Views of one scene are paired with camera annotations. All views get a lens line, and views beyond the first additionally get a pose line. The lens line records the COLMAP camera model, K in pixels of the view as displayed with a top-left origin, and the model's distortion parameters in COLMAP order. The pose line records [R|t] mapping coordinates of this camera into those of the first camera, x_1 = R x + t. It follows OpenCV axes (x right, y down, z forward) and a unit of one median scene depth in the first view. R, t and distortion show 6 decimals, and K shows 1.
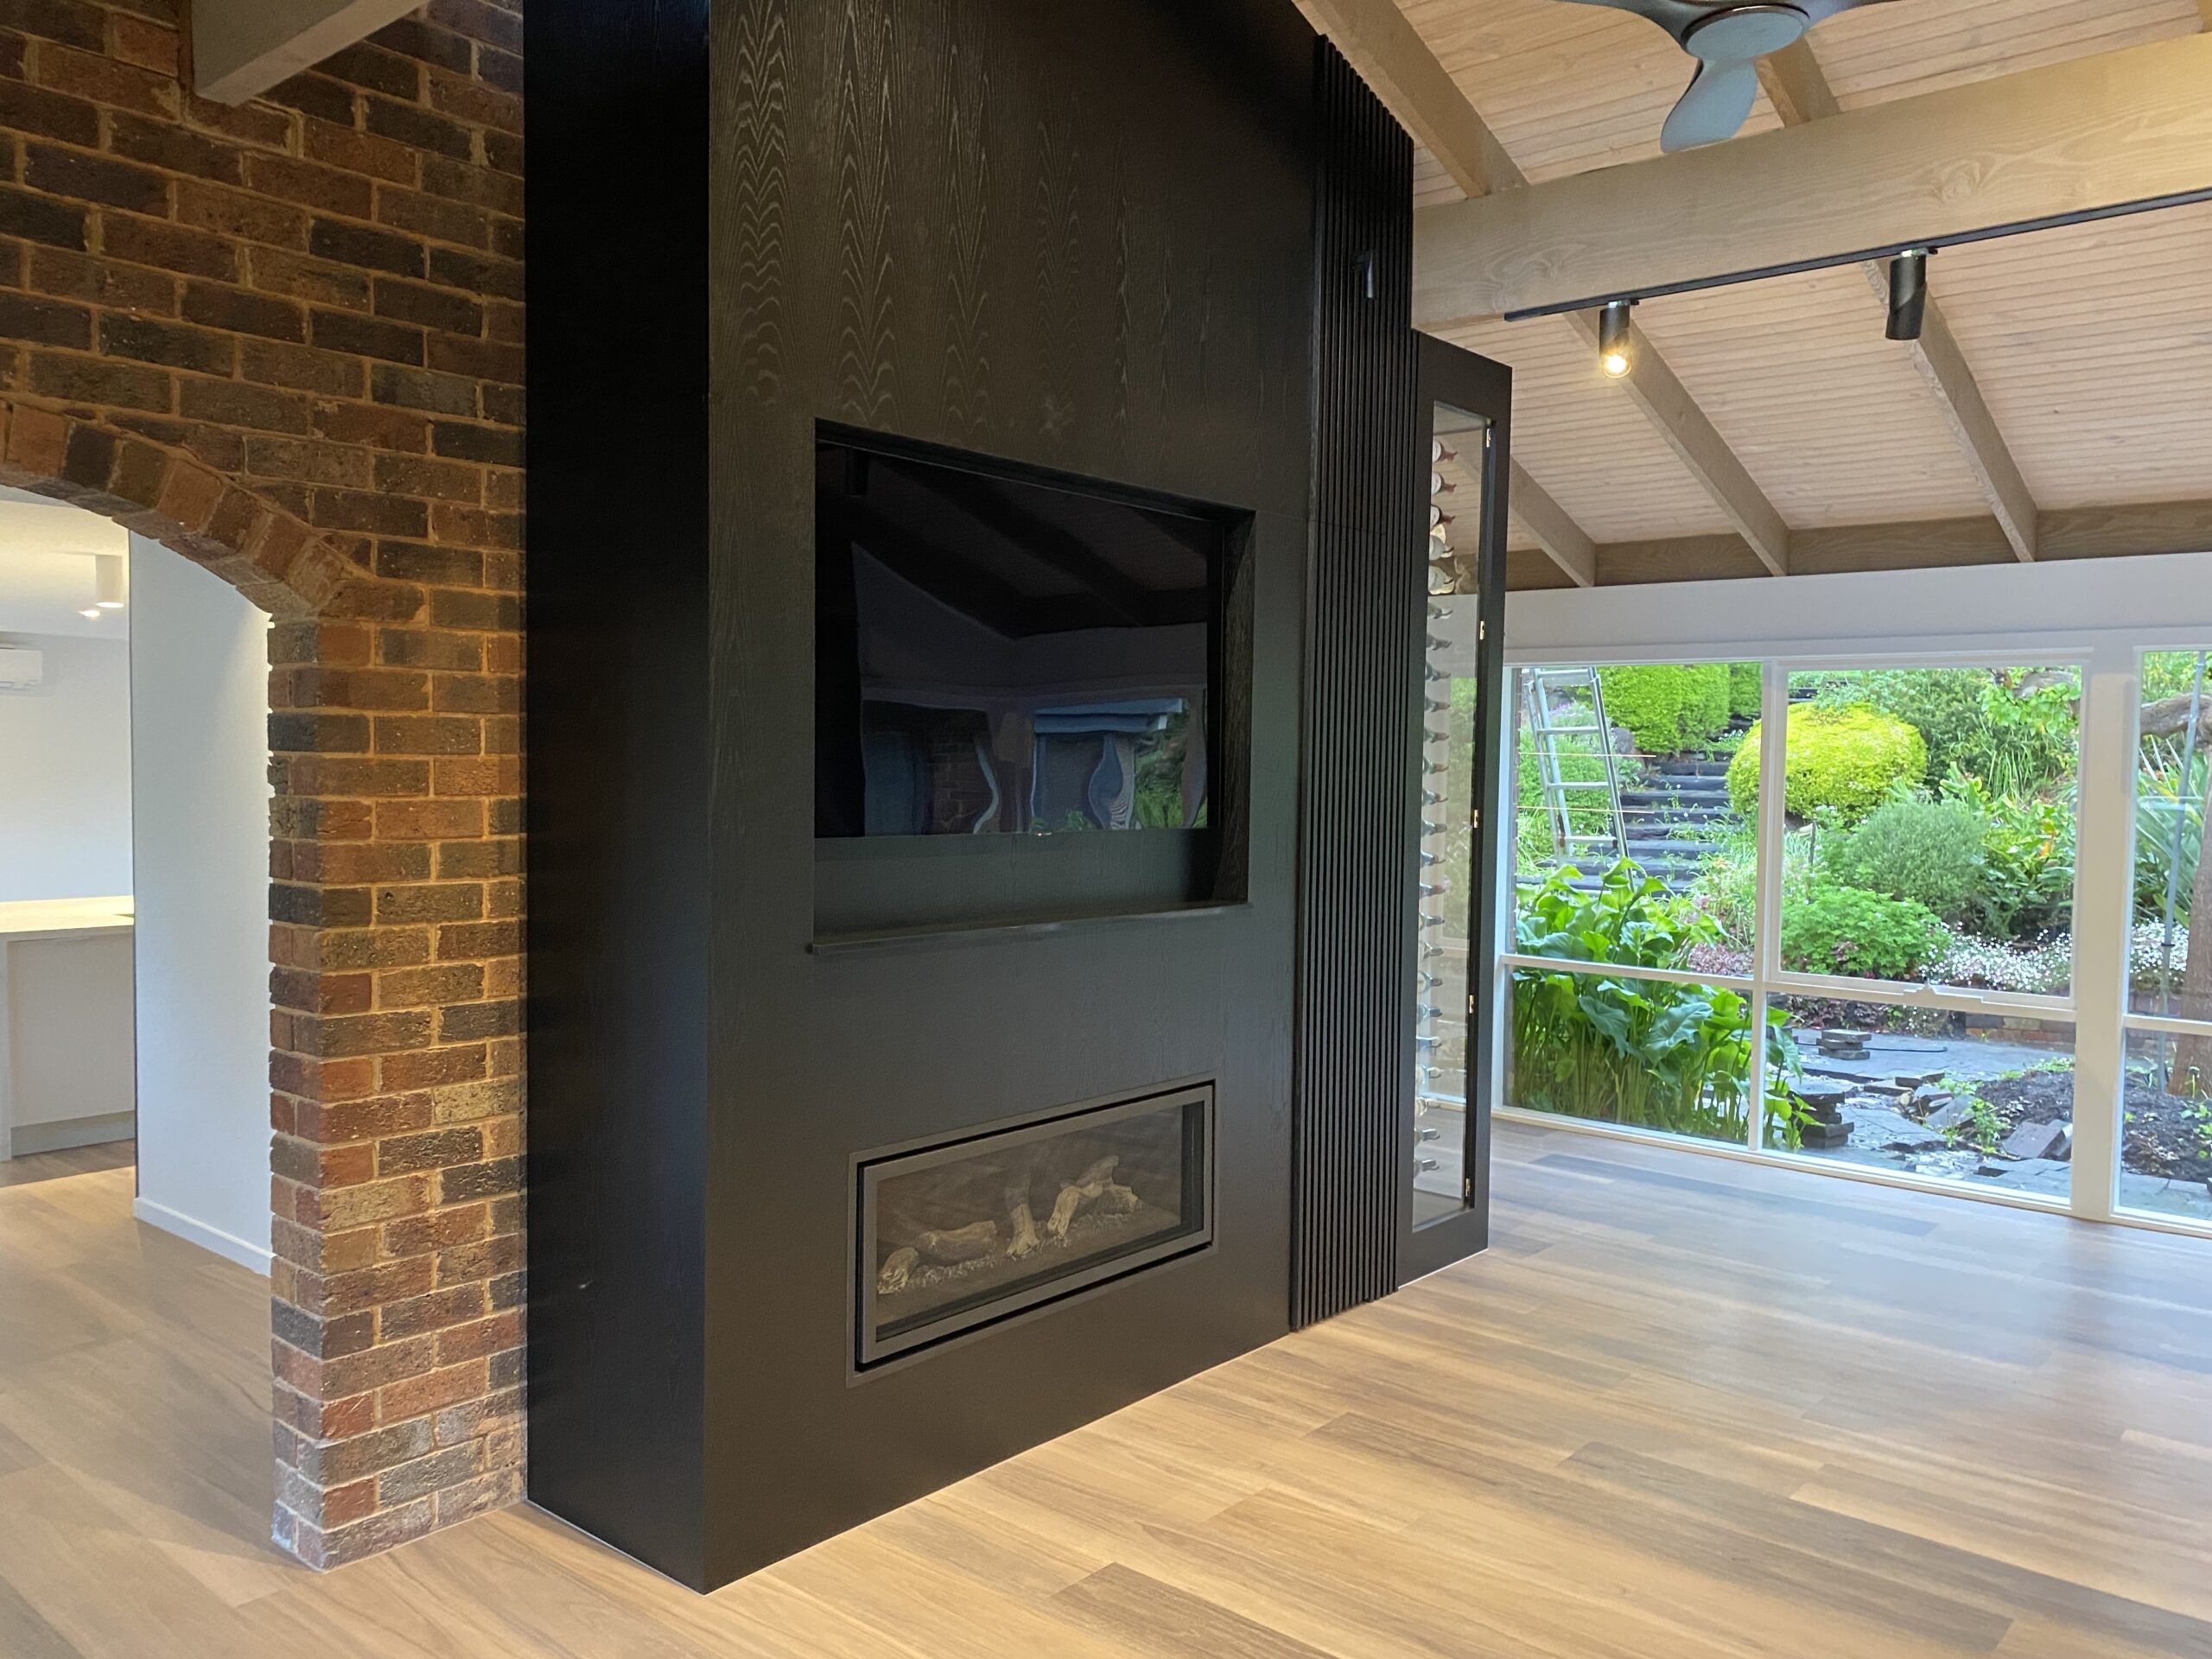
lens RADIAL K [[1683.9, 0, 1117.1], [0, 1683.9, 833.1], [0, 0, 1]] dist [0.010111, 0.004939]
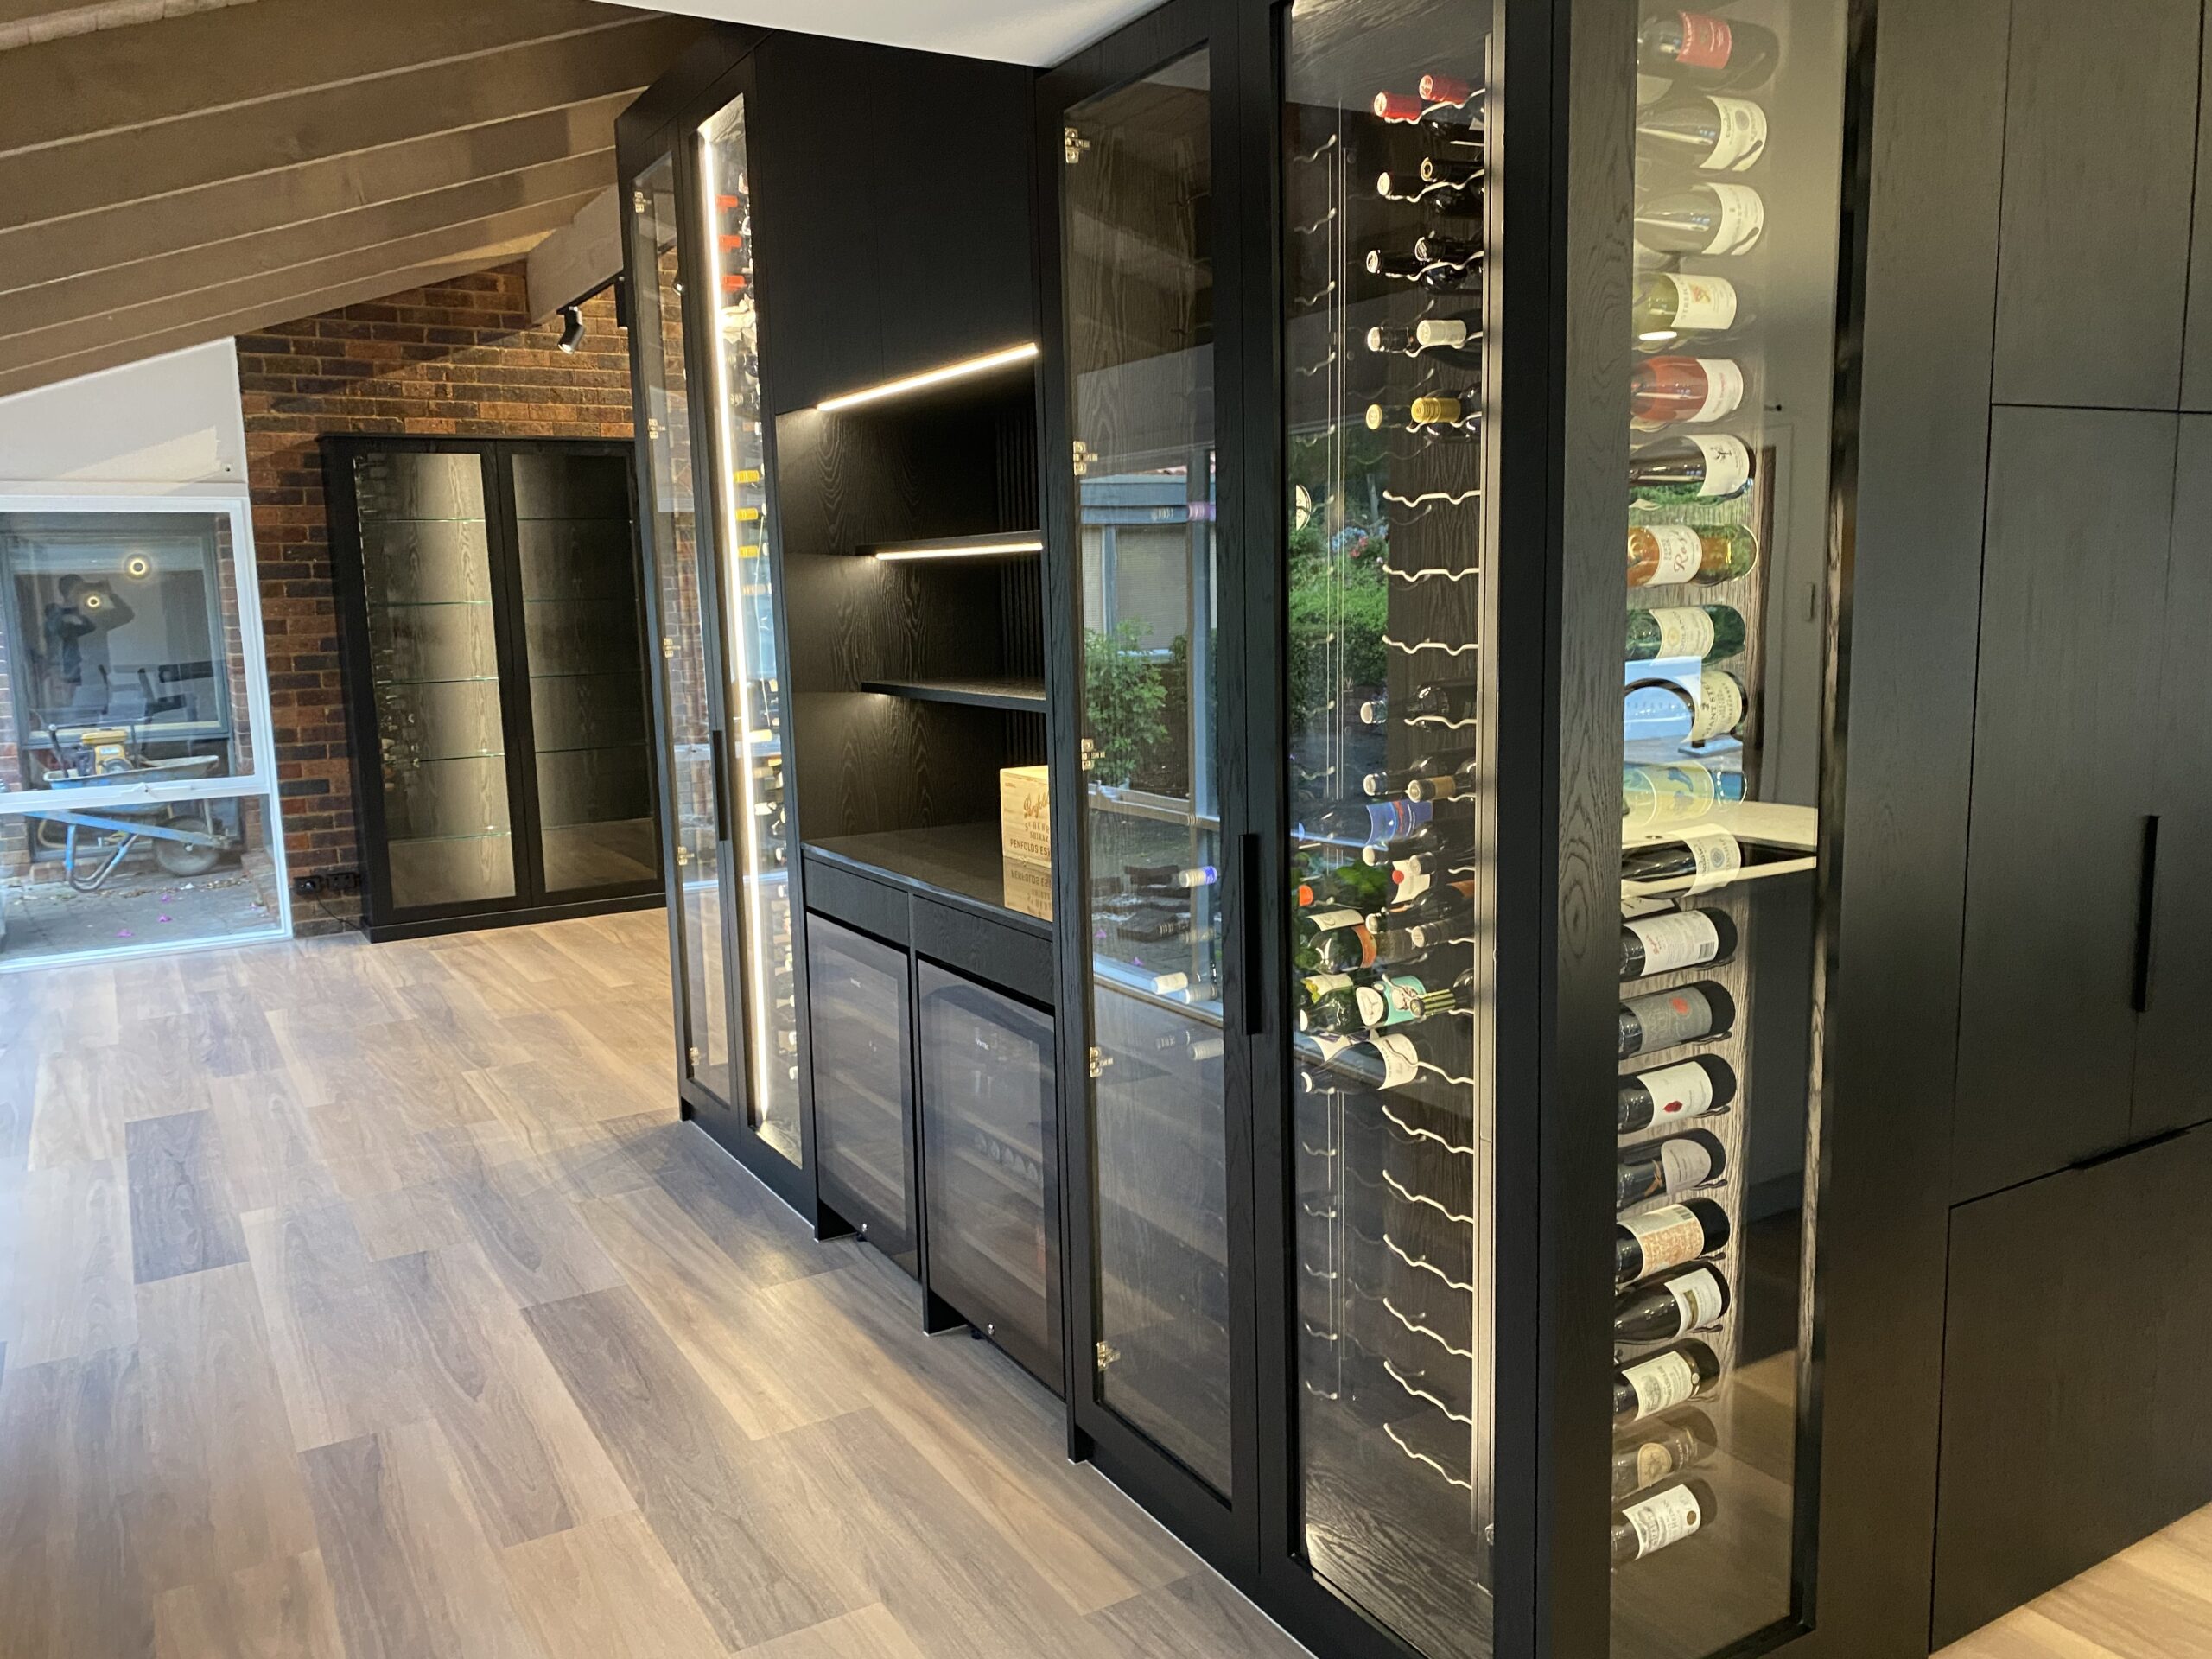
lens RADIAL K [[1677.8, 0, 1085.0], [0, 1677.8, 837.1], [0, 0, 1]] dist [0.005058, -0.001358]
pose [[-0.942023, -0.044027, 0.332648, -0.381780], [0.023774, 0.980106, 0.197047, -0.106702], [-0.334706, 0.193531, -0.922235, 2.322163]]
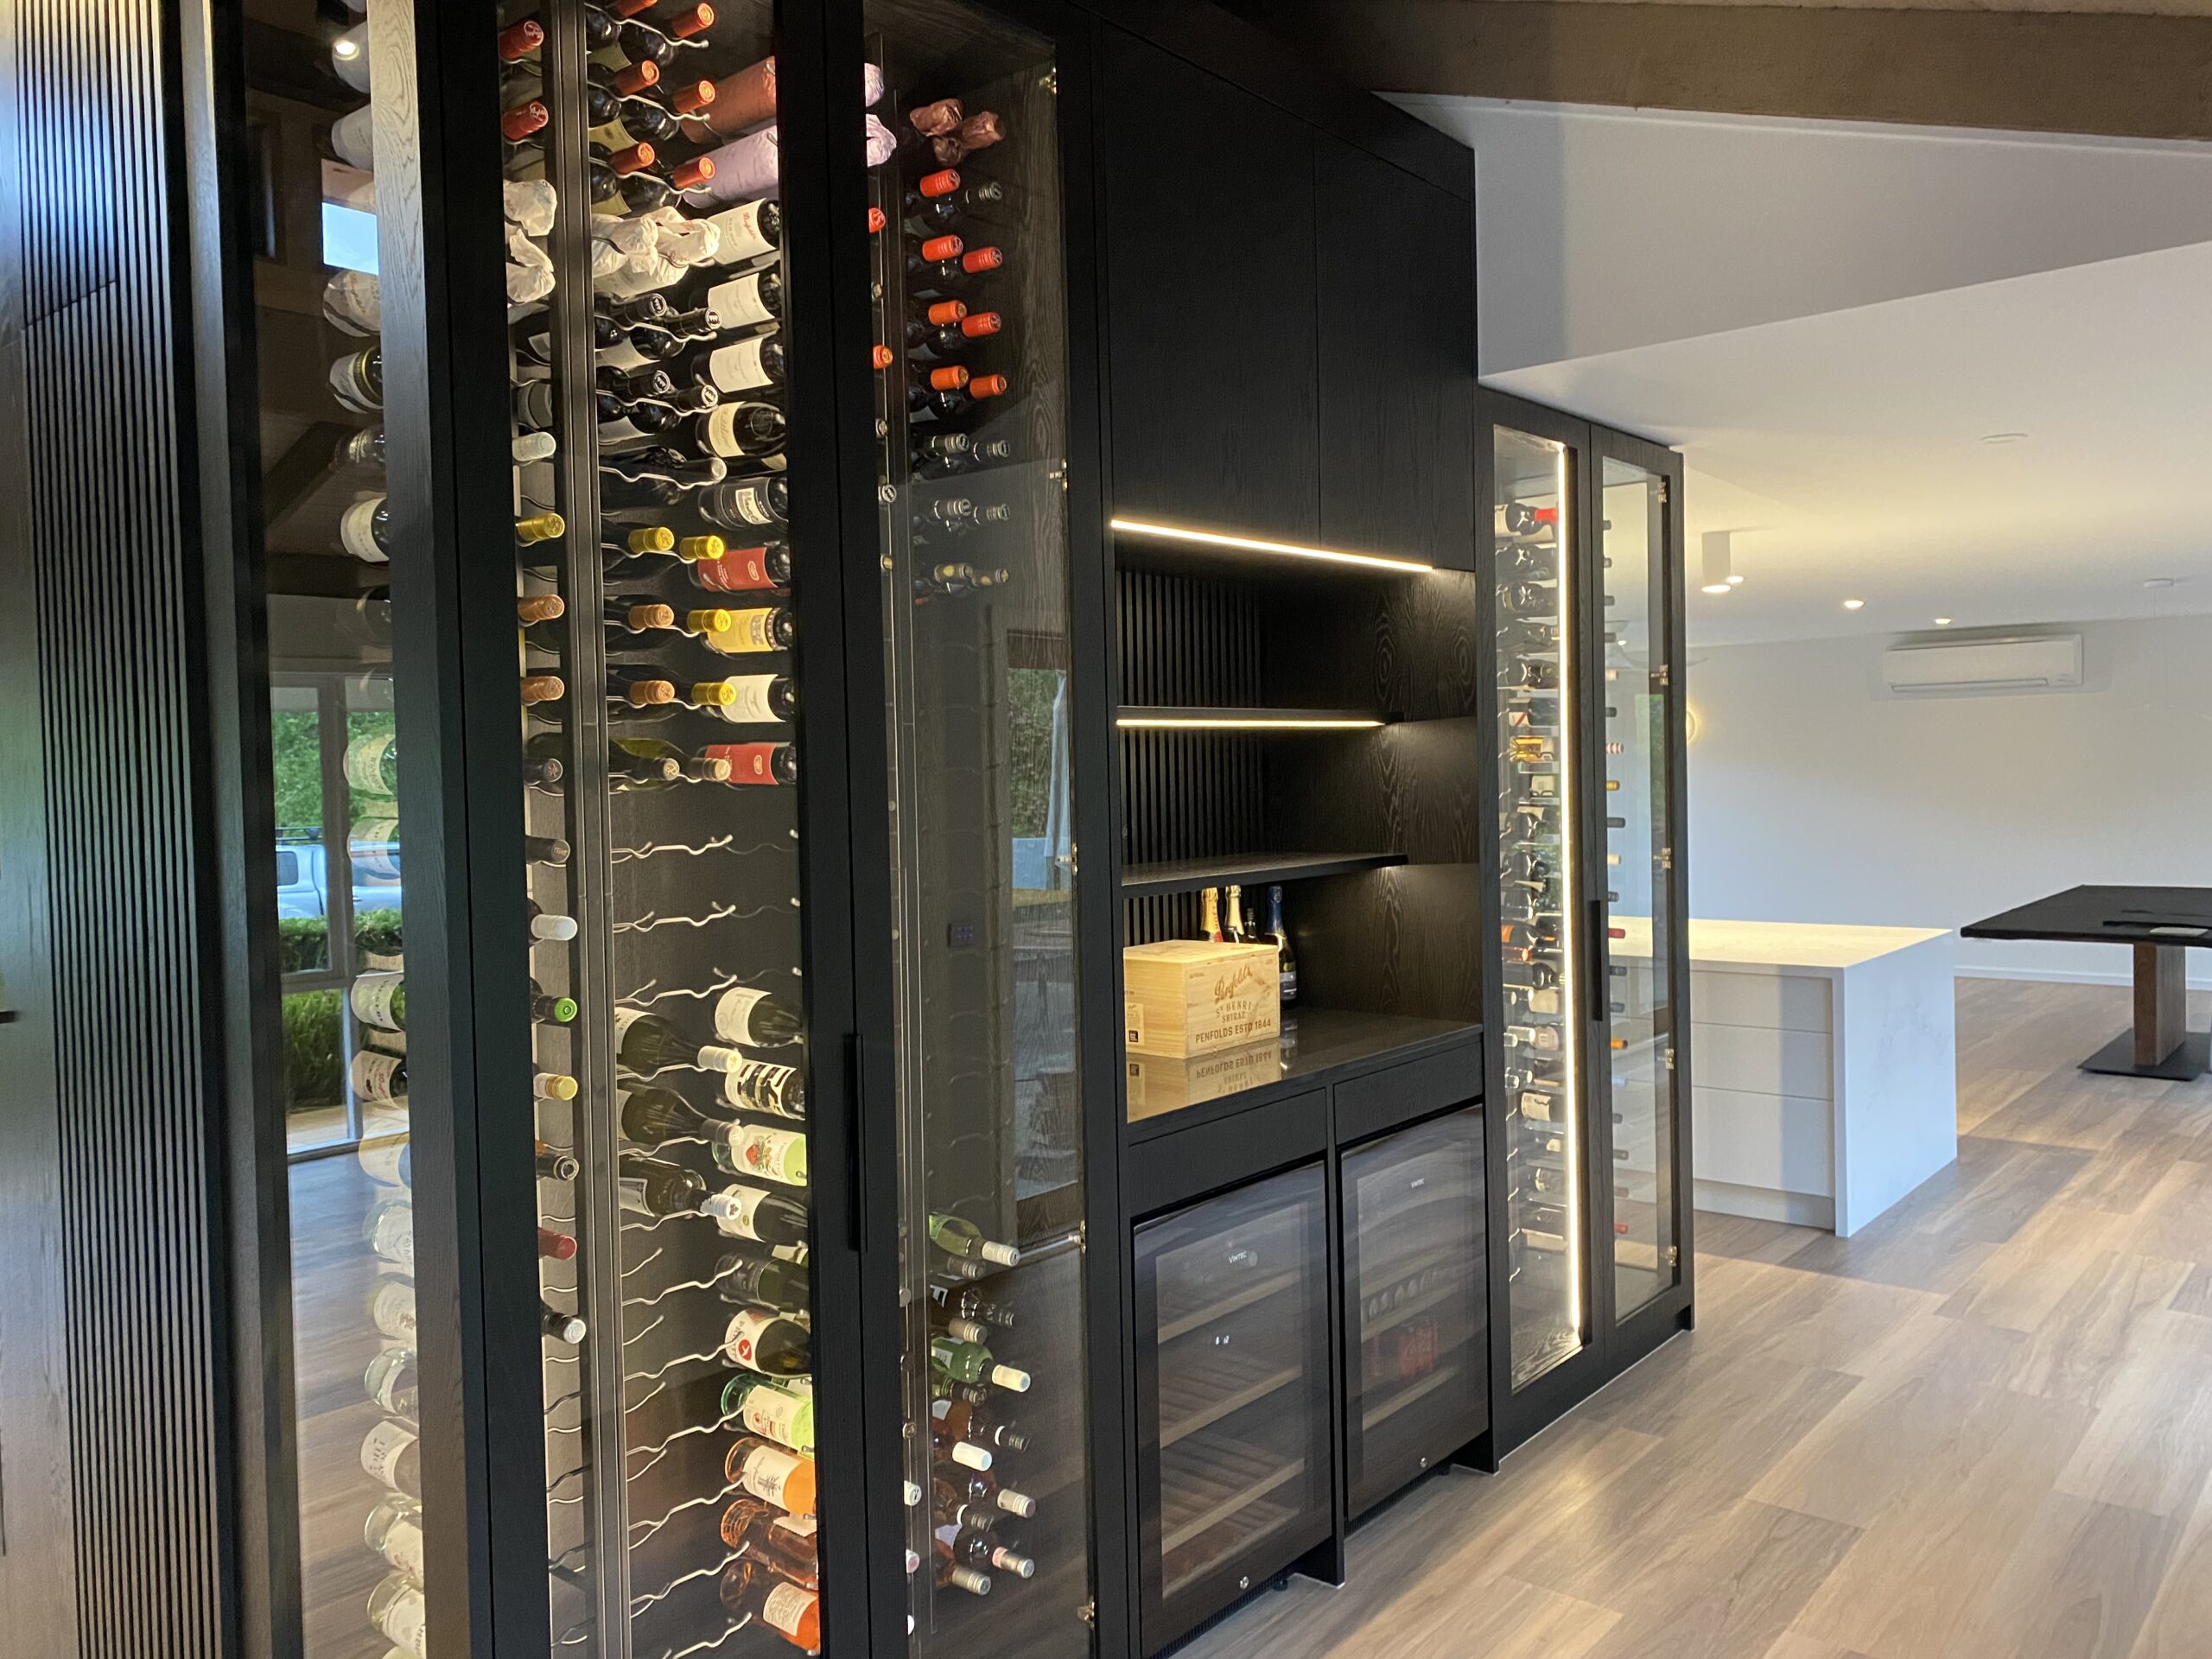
lens RADIAL K [[1706.1, 0, 1106.0], [0, 1706.1, 829.5], [0, 0, 1]] dist [0.012621, -0.003906]
pose [[0.005861, 0.023635, -0.999703, 0.744242], [-0.026808, 0.999365, 0.023470, -0.050480], [0.999623, 0.026662, 0.006491, 1.483323]]
